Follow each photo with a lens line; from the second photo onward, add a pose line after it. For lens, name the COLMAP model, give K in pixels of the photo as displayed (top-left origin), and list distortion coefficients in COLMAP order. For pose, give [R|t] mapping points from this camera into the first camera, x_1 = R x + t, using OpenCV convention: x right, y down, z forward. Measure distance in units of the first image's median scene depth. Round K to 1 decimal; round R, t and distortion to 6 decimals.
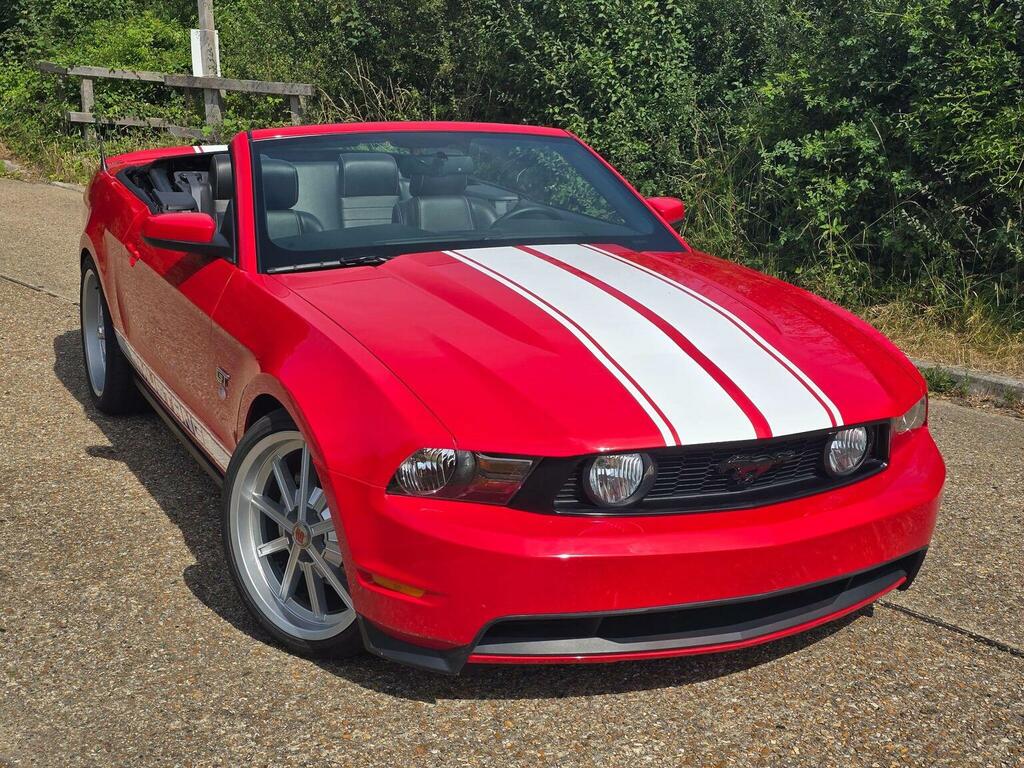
lens RADIAL K [[1416.5, 0, 512.0], [0, 1416.5, 384.0], [0, 0, 1]] dist [0.130705, -0.303665]
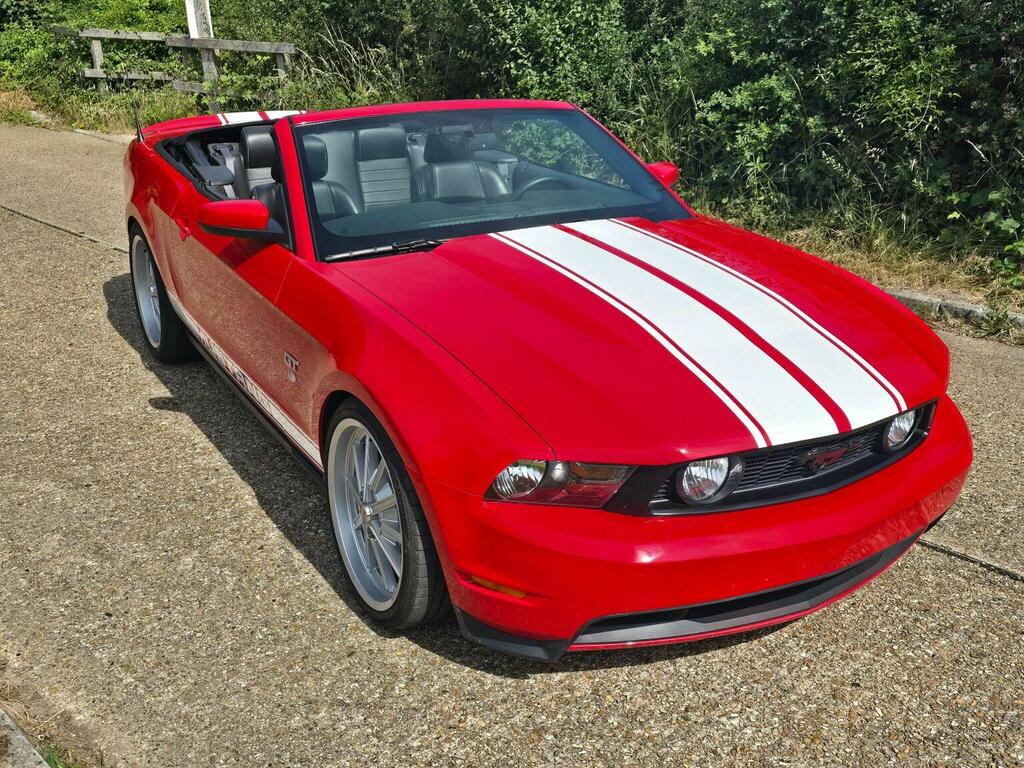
lens RADIAL K [[1051.9, 0, 527.4], [0, 1051.9, 398.2], [0, 0, 1]] dist [0.076037, -0.095391]
pose [[0.995443, -0.051607, 0.080182, -0.054280], [0.040623, 0.990278, 0.133039, -0.044641], [-0.086269, -0.129175, 0.987862, 0.114312]]
